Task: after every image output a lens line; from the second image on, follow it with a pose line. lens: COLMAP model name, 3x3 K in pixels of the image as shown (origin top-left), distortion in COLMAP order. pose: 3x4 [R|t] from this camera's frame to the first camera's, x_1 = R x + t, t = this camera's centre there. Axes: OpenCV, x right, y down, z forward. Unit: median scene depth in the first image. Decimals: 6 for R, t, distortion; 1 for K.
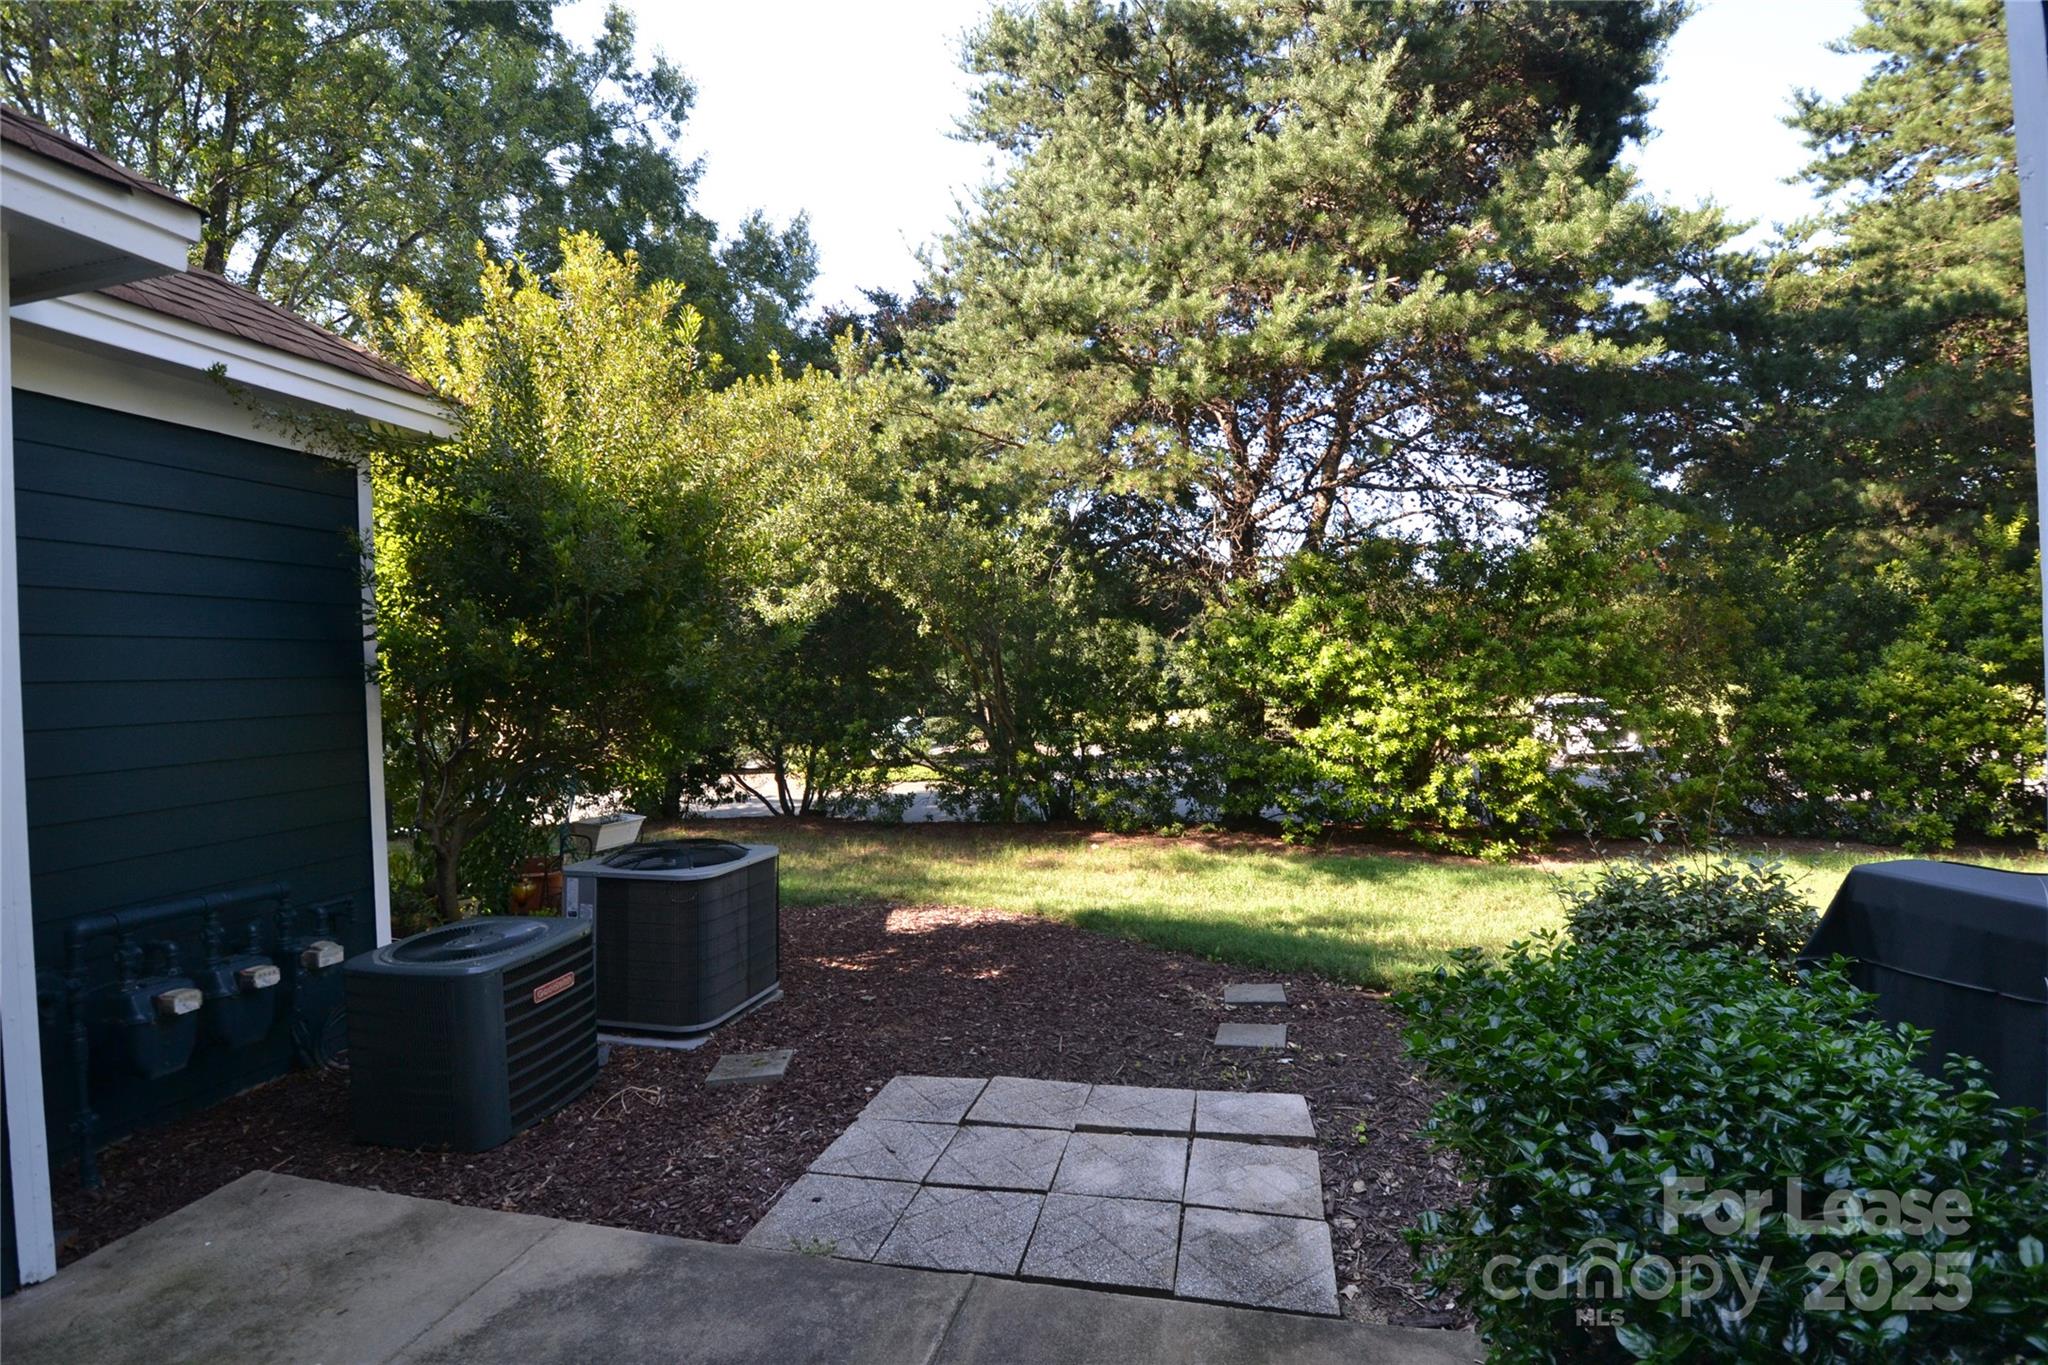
lens RADIAL K [[910.6, 0, 1031.6], [0, 910.6, 681.3], [0, 0, 1]] dist [-0.001085, -0.013188]
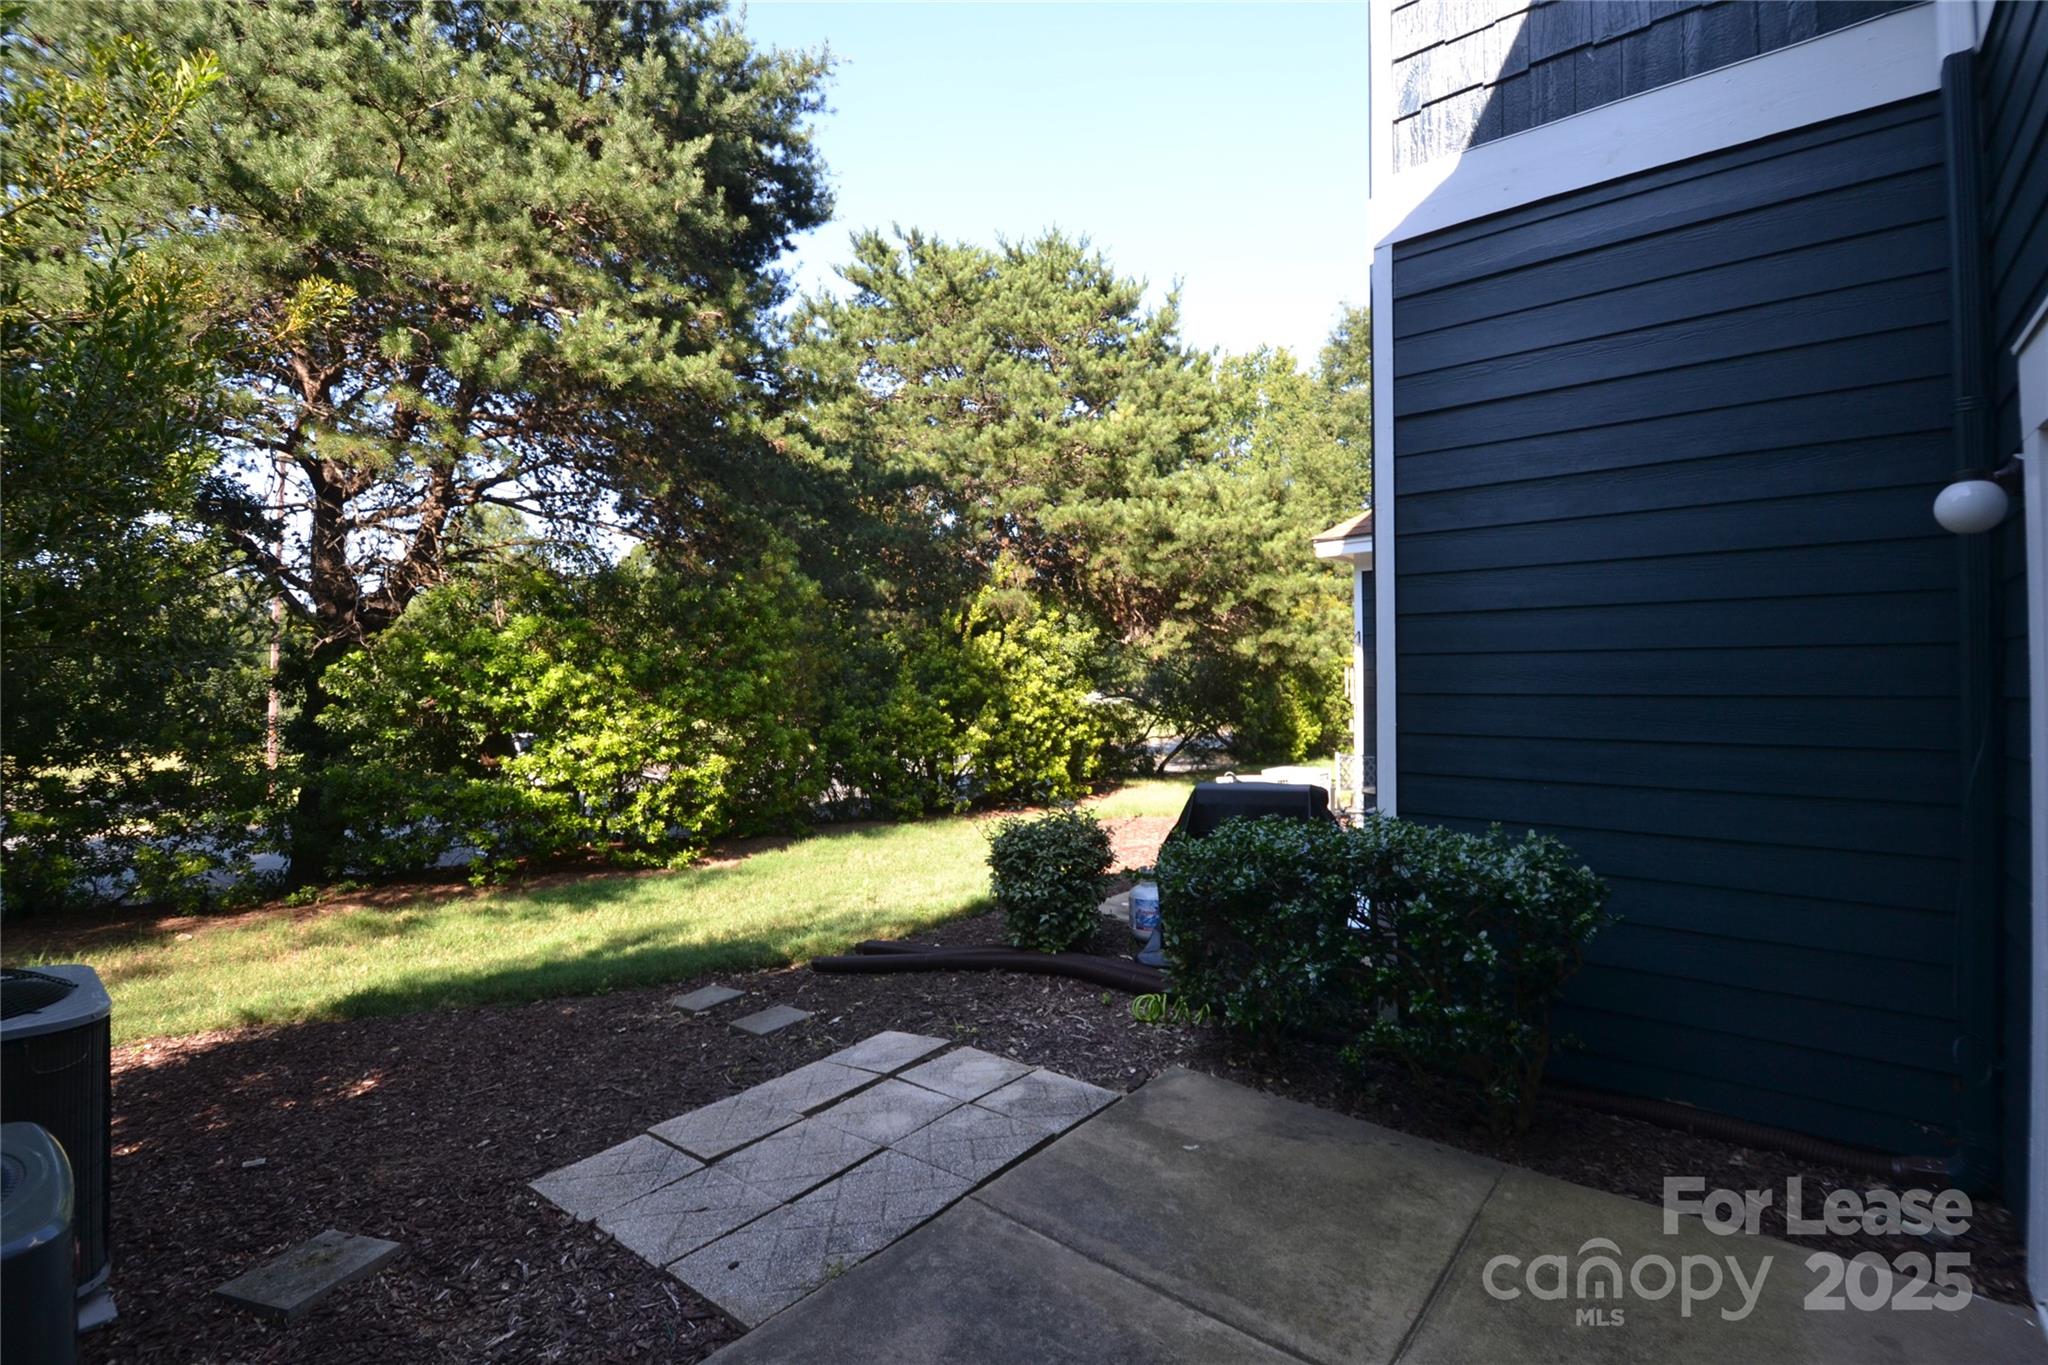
lens RADIAL K [[910.6, 0, 1031.0], [0, 910.6, 677.8], [0, 0, 1]] dist [-0.001085, -0.013188]
pose [[0.435904, 0.042945, 0.898968, -0.331964], [-0.001082, 0.998885, -0.047193, 0.016901], [-0.899992, 0.019599, 0.435465, 0.127376]]
